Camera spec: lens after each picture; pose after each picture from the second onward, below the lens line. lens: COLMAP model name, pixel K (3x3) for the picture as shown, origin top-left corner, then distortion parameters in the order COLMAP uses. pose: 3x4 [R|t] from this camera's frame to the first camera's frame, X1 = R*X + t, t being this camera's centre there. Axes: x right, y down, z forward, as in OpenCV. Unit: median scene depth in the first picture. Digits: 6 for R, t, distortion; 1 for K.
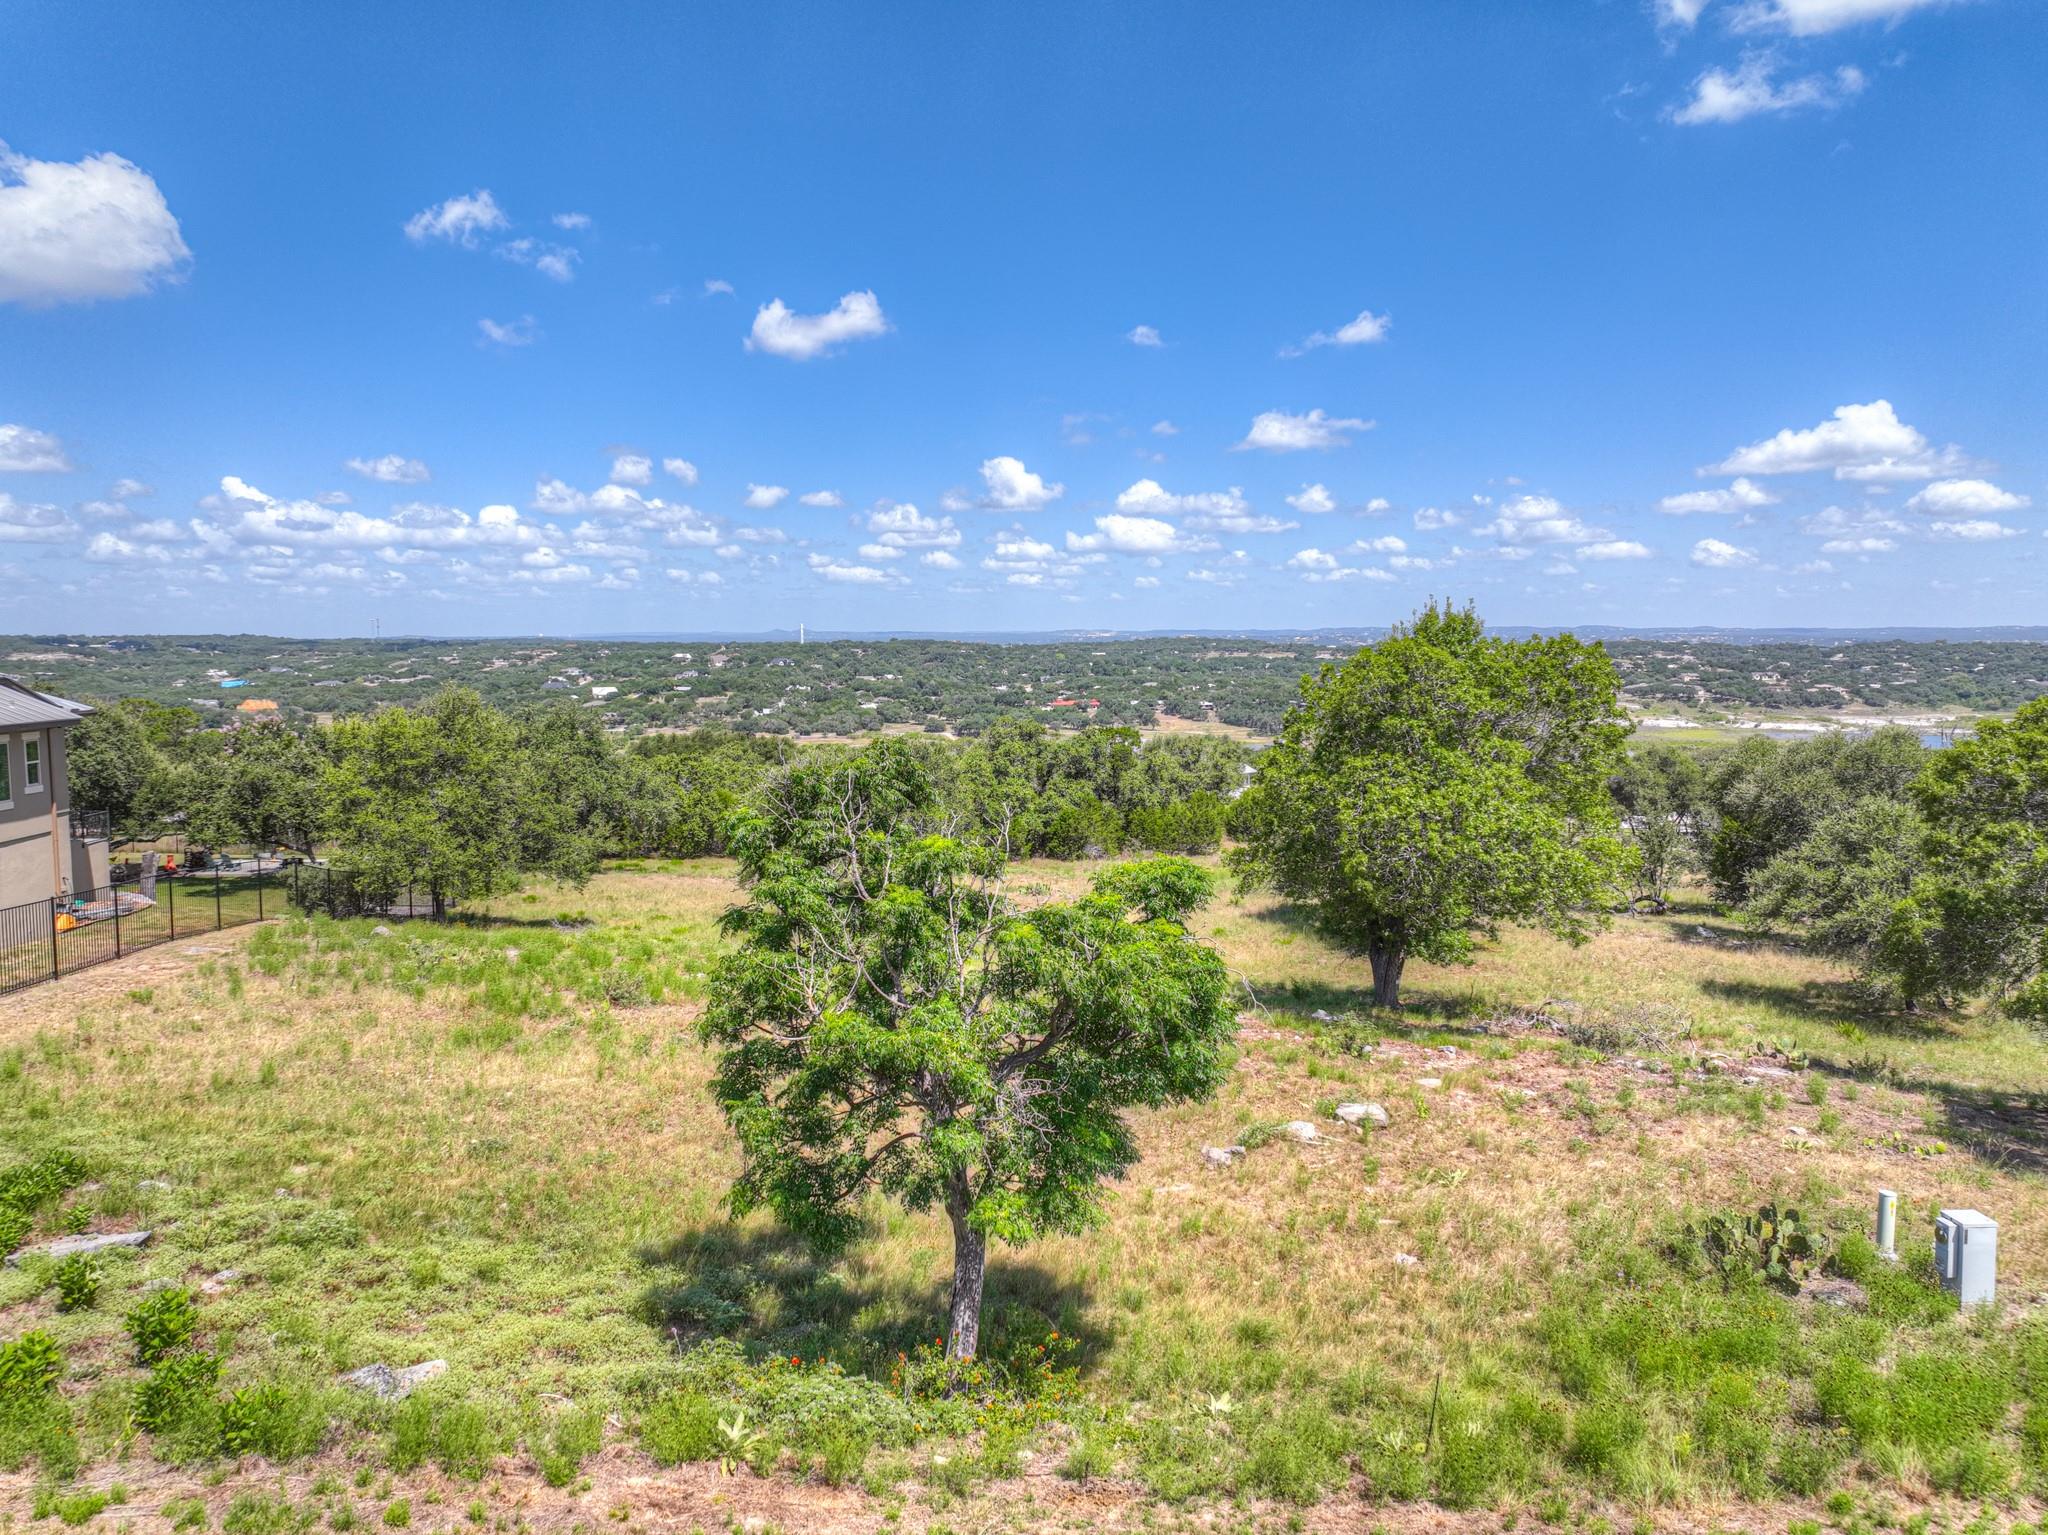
lens RADIAL K [[1441.7, 0, 1024.9], [0, 1441.7, 769.7], [0, 0, 1]] dist [-0.004843, 0.024617]
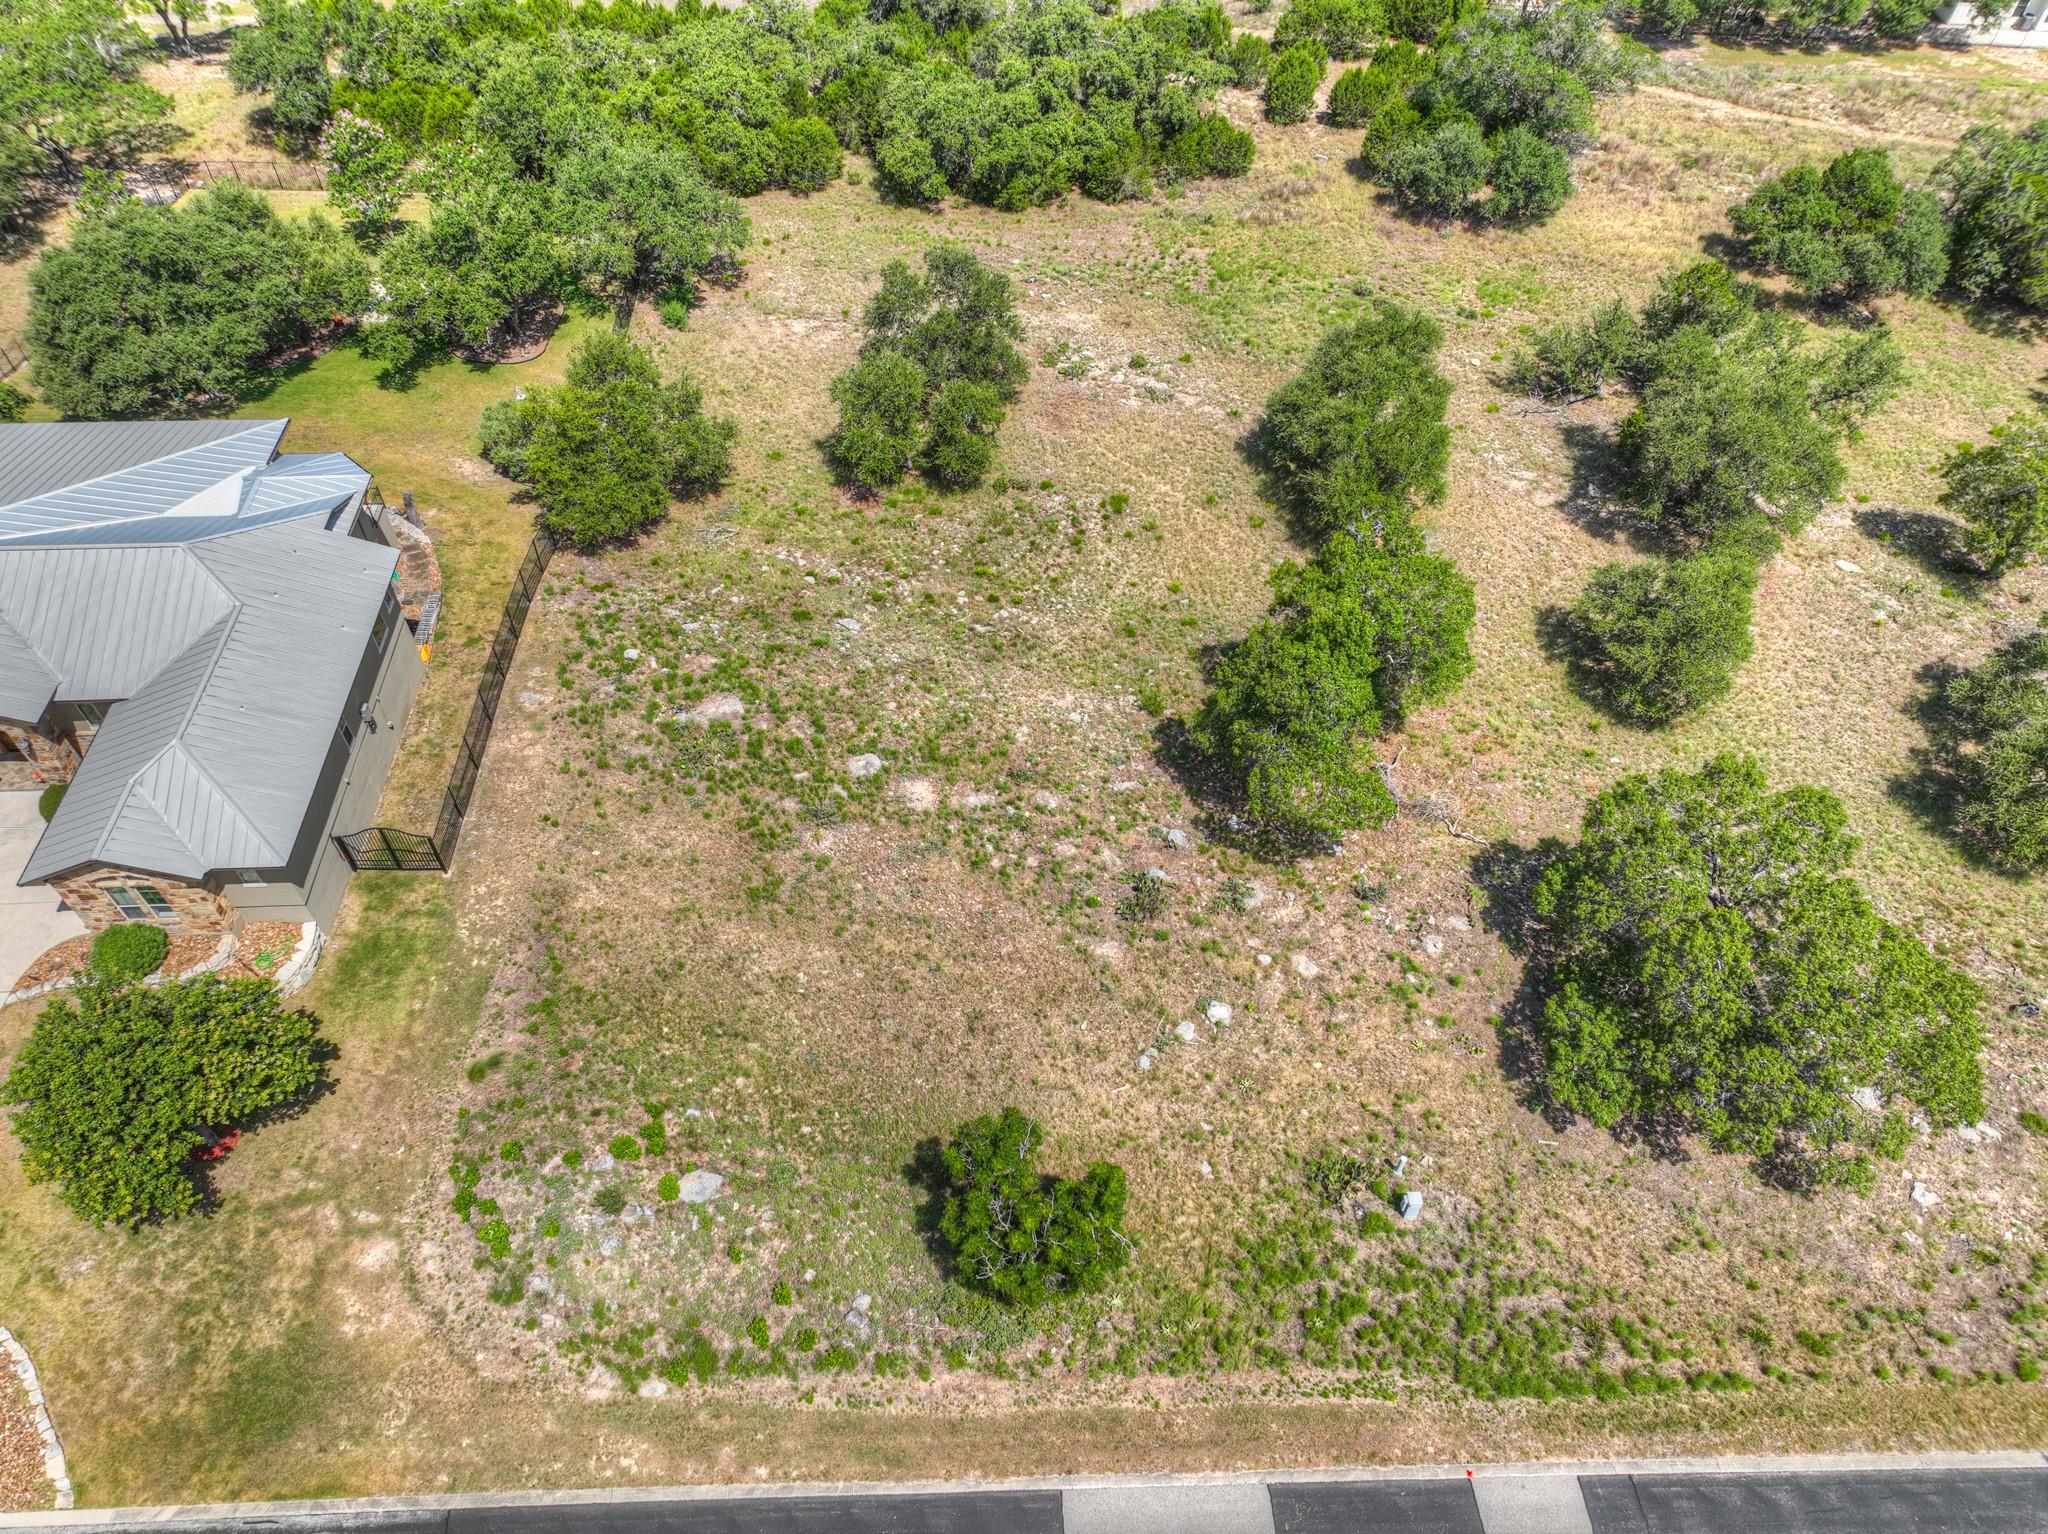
lens RADIAL K [[1441.7, 0, 1022.6], [0, 1441.7, 764.9], [0, 0, 1]] dist [-0.004843, 0.024617]
pose [[0.999633, 0.024719, -0.011084, -0.014541], [-0.010134, 0.720639, 0.693236, -0.612075], [0.025124, -0.692869, 0.720625, -0.106113]]
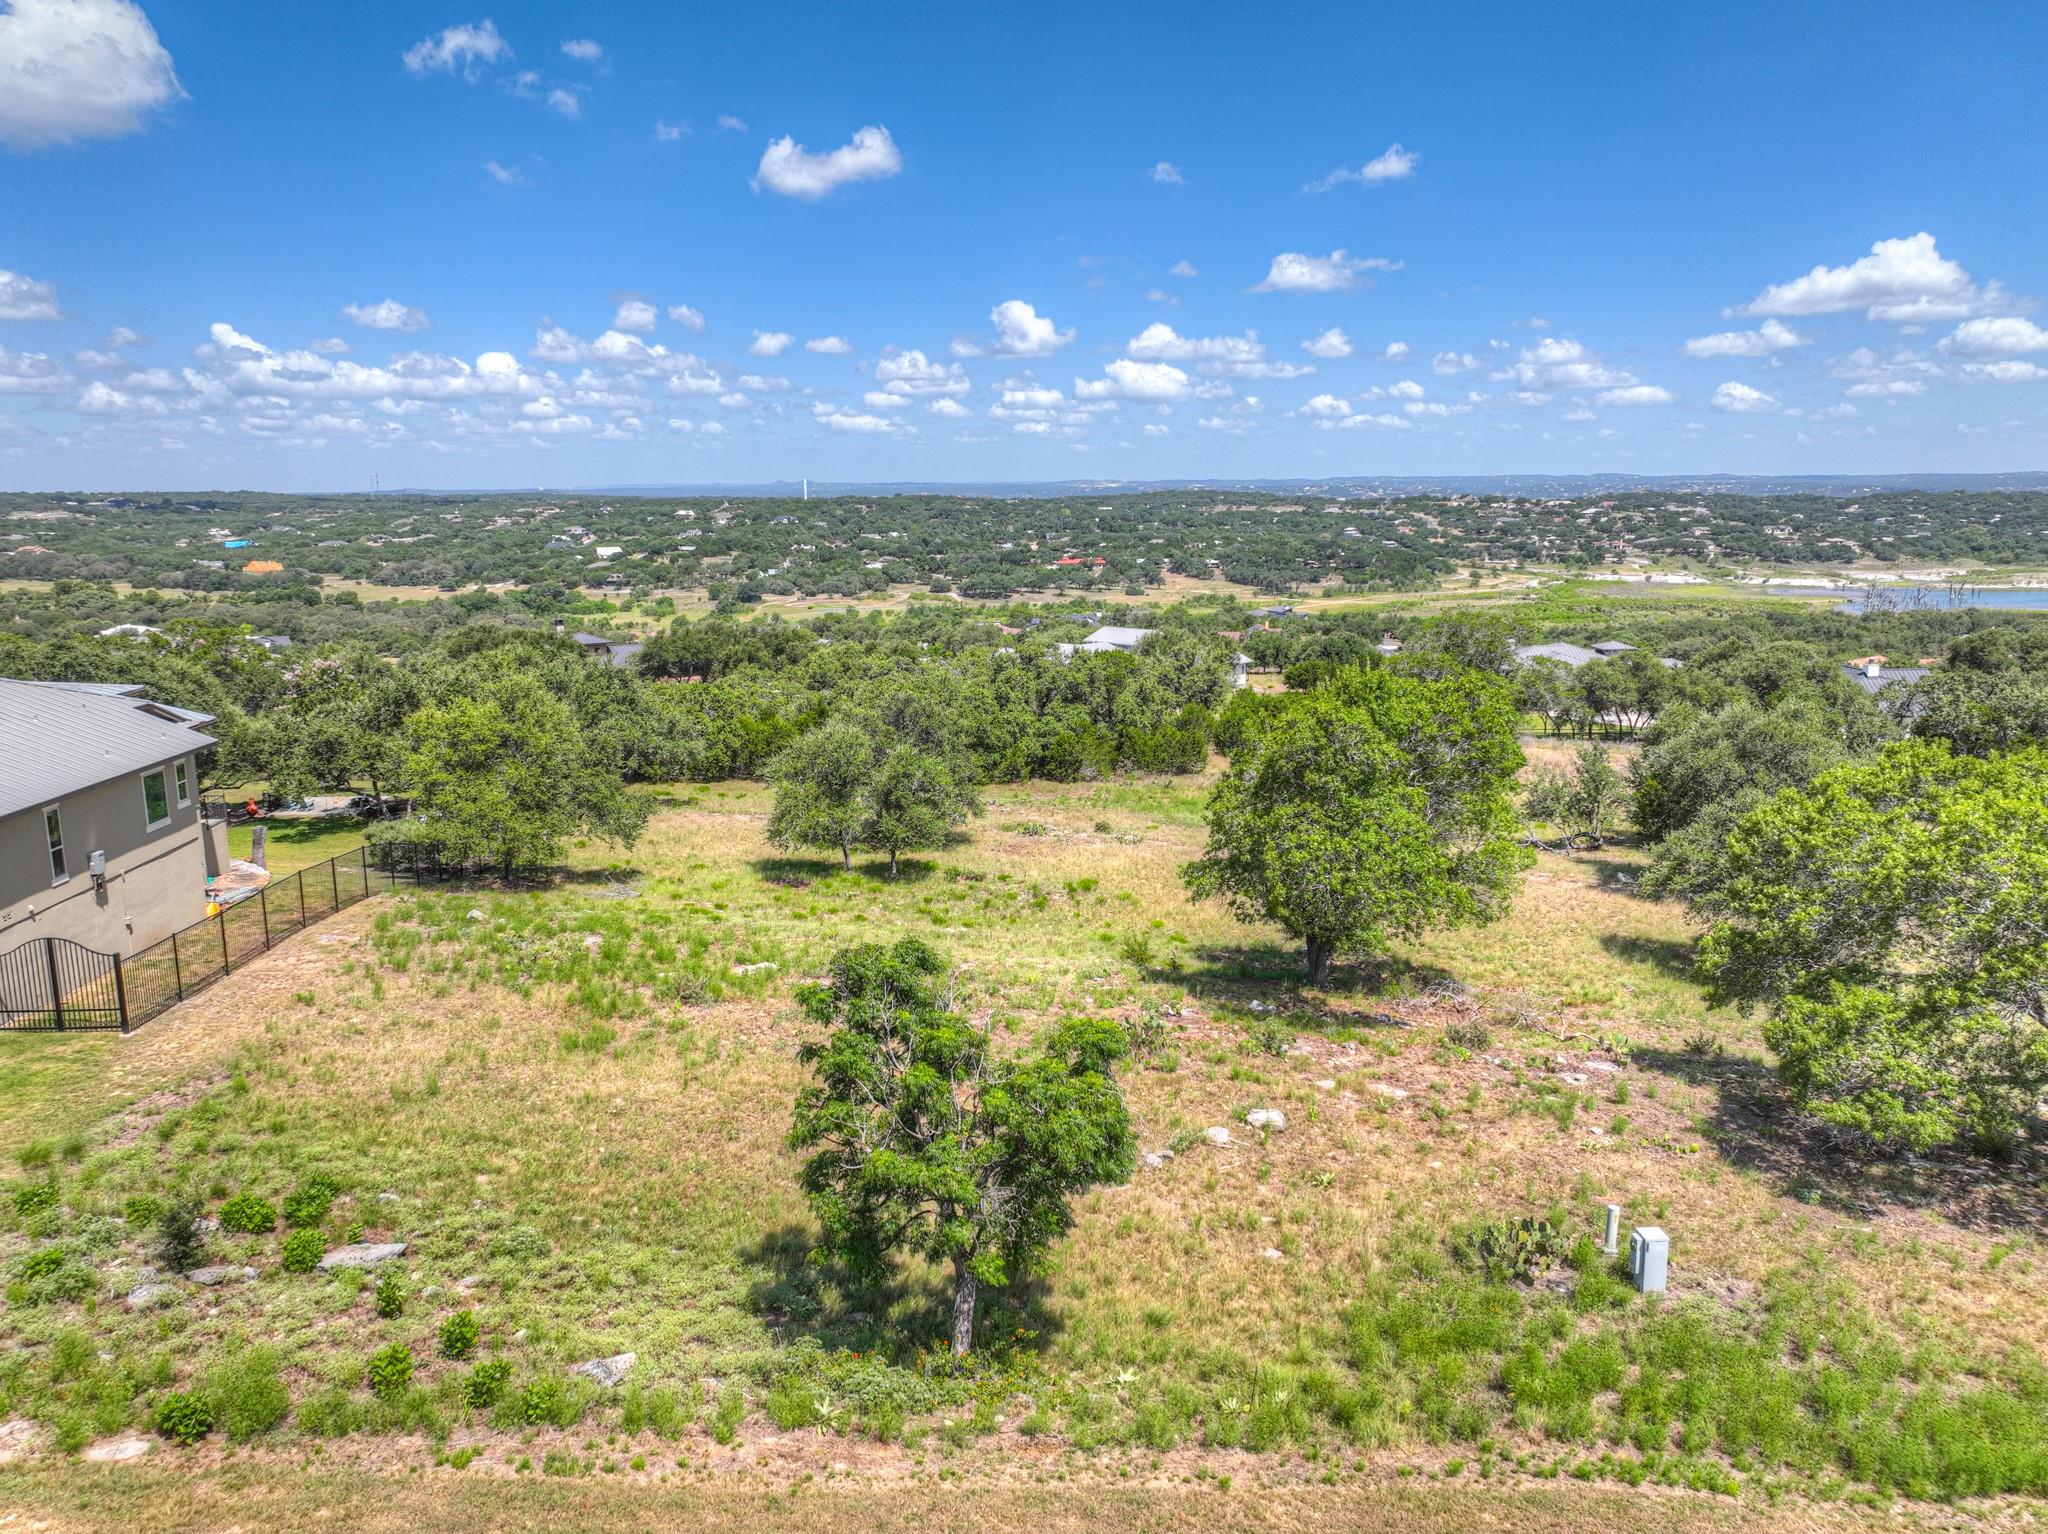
lens RADIAL K [[1441.7, 0, 1024.9], [0, 1441.7, 761.4], [0, 0, 1]] dist [-0.004843, 0.024617]
pose [[0.999983, -0.003339, -0.004706, 0.008459], [0.003775, 0.995380, 0.095943, -0.090879], [0.004364, -0.095959, 0.995376, -0.119921]]
